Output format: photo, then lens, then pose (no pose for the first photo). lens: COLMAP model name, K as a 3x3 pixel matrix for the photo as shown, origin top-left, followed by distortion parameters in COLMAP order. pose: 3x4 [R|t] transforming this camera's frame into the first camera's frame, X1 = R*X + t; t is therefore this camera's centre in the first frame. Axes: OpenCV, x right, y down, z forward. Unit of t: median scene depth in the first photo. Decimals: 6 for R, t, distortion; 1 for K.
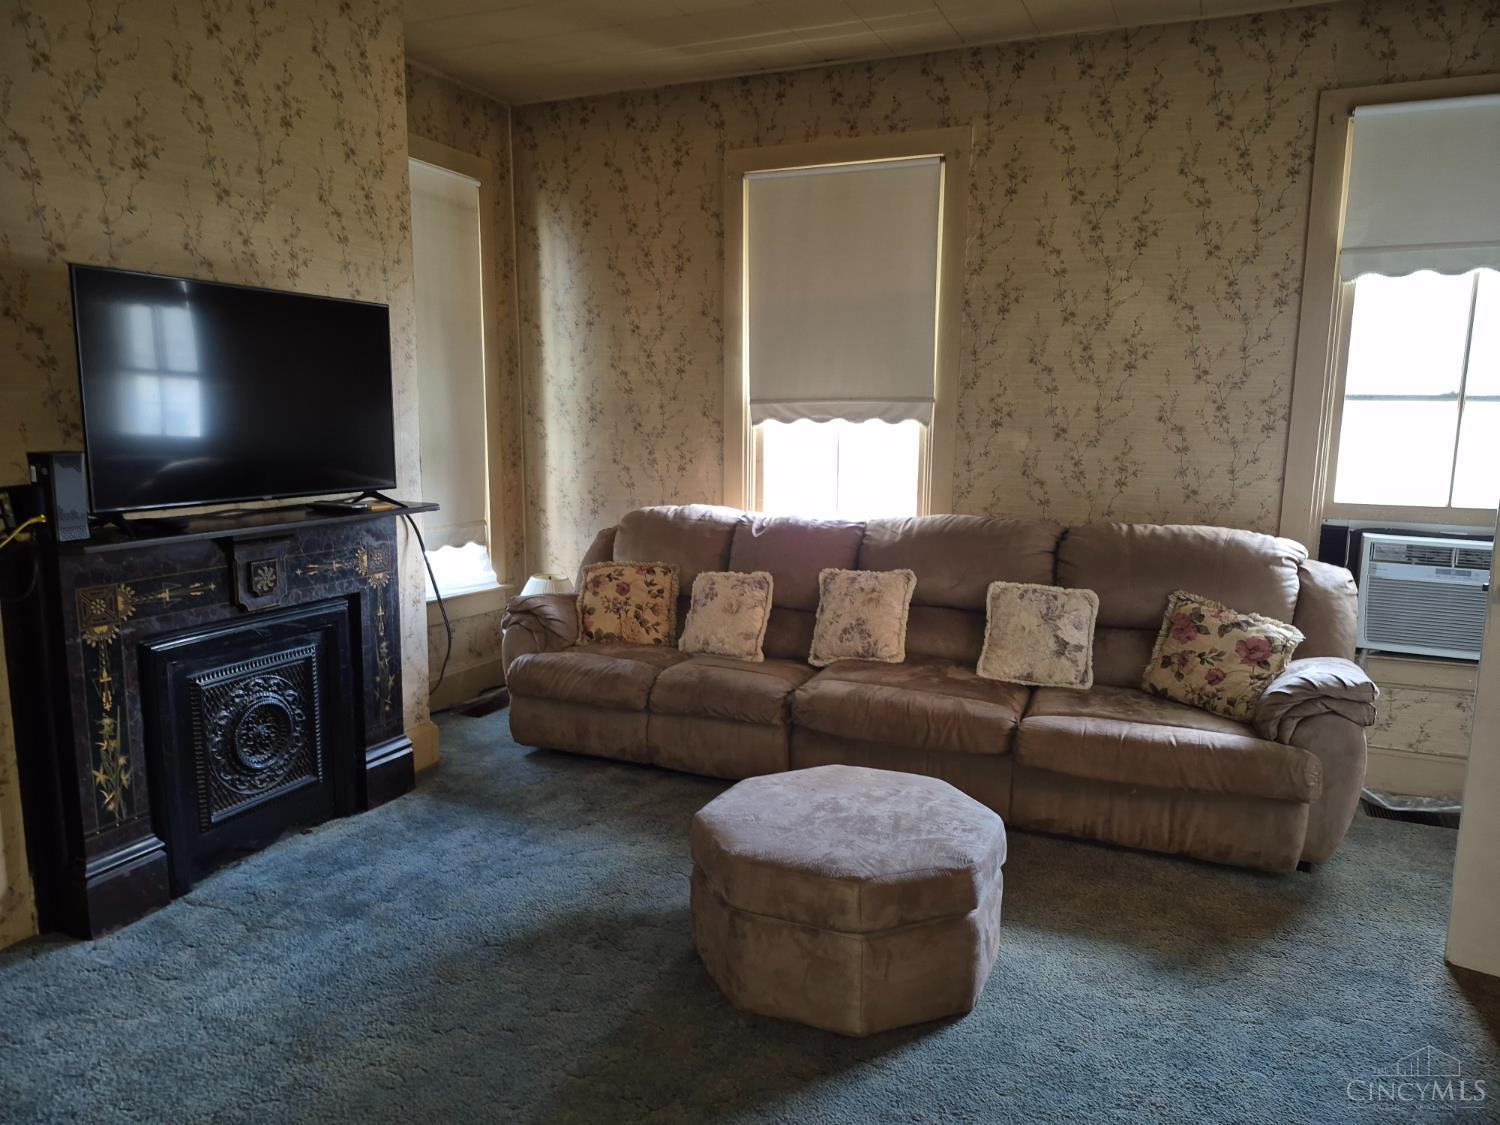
lens RADIAL K [[1043.8, 0, 771.3], [0, 1043.8, 575.8], [0, 0, 1]] dist [0.113559, -0.151844]
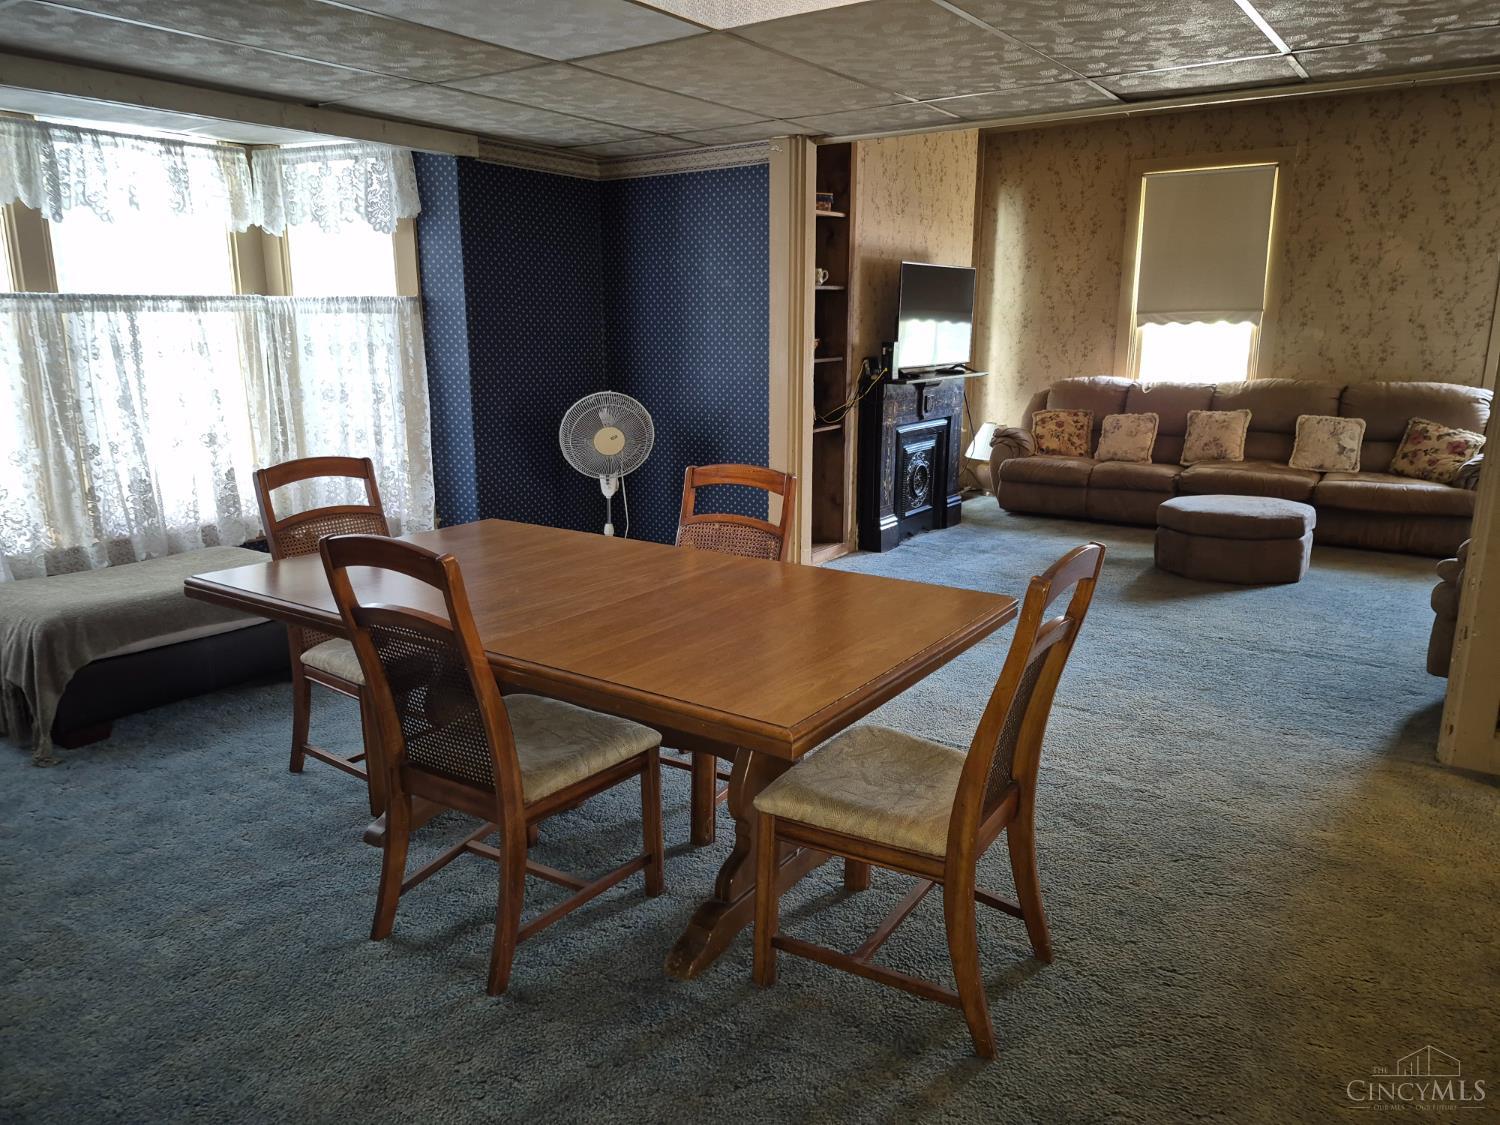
lens RADIAL K [[1054.0, 0, 753.8], [0, 1054.0, 561.8], [0, 0, 1]] dist [0.073093, -0.086050]
pose [[0.979737, 0.033509, -0.197466, -0.315452], [-0.020639, 0.997548, 0.066879, 0.146631], [0.199223, -0.061448, 0.978026, -0.922200]]
